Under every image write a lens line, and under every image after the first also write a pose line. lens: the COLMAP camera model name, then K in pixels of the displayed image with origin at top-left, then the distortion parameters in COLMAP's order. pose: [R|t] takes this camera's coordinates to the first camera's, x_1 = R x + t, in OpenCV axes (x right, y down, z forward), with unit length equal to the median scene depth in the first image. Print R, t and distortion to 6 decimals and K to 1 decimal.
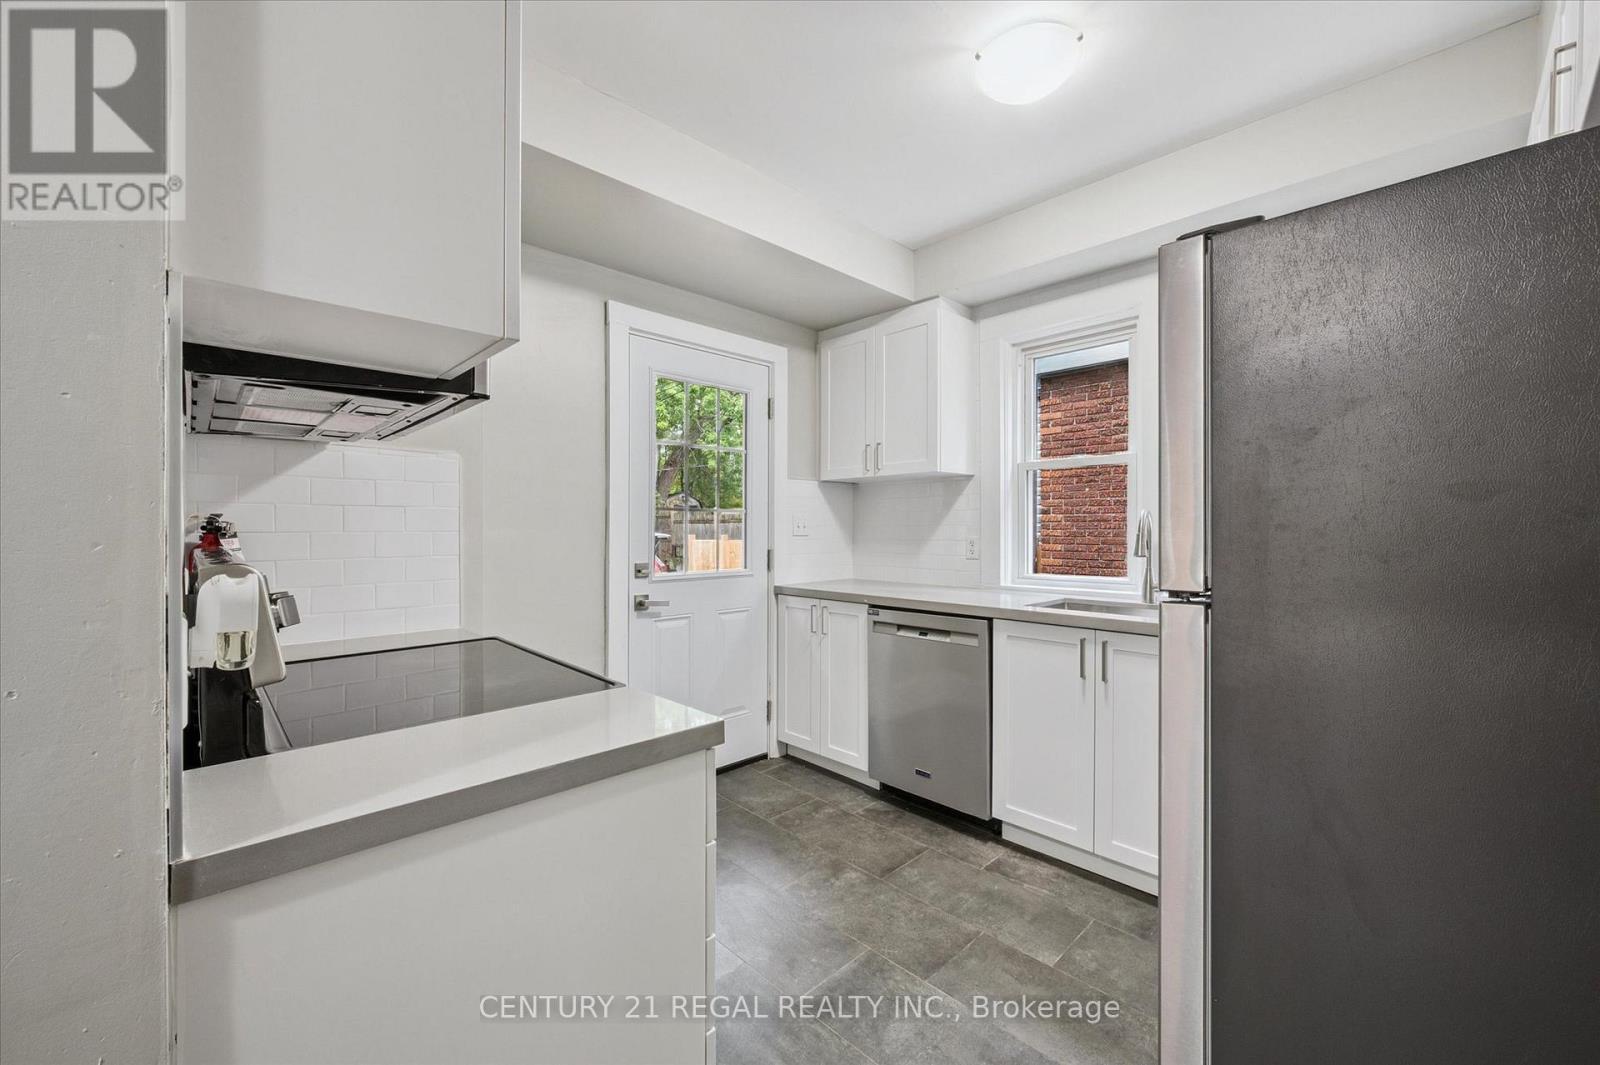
lens RADIAL K [[647.9, 0, 799.1], [0, 647.9, 529.7], [0, 0, 1]] dist [0.002965, 0.000130]
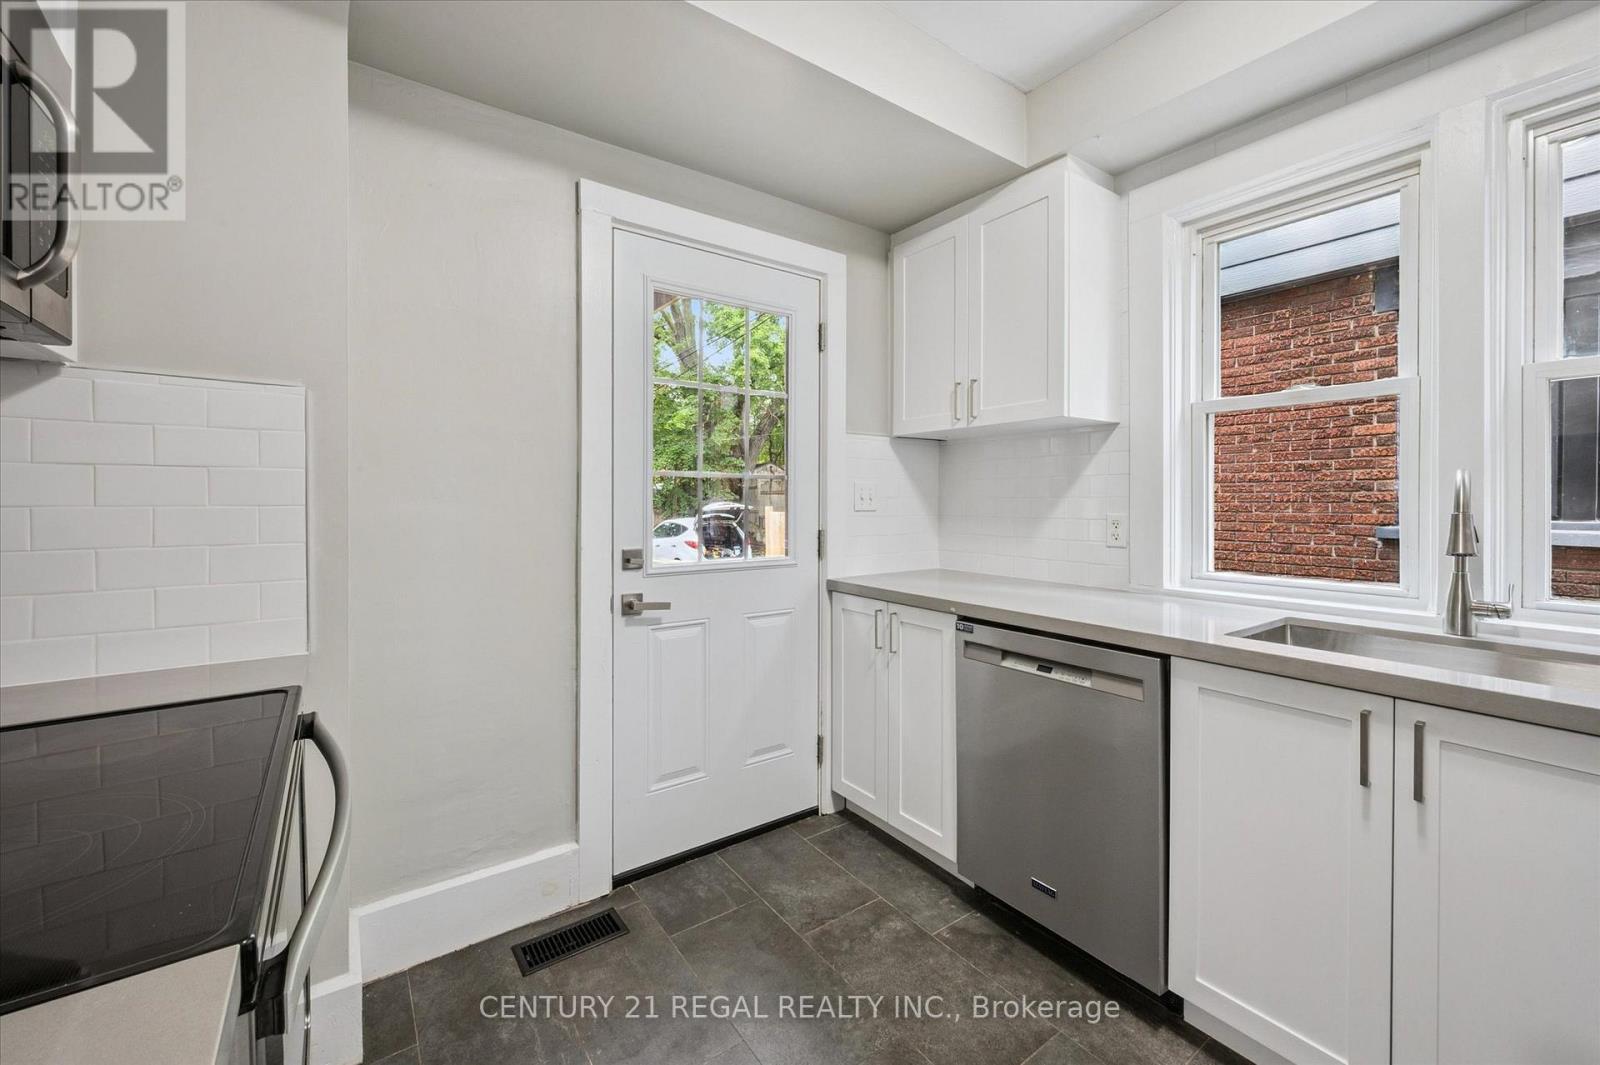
lens RADIAL K [[647.9, 0, 798.7], [0, 647.9, 494.9], [0, 0, 1]] dist [0.002965, 0.000130]
pose [[0.988917, 0.001540, -0.148460, 0.041606], [-0.002828, 0.999960, -0.008462, -0.002762], [0.148441, 0.008788, 0.988882, 0.292337]]
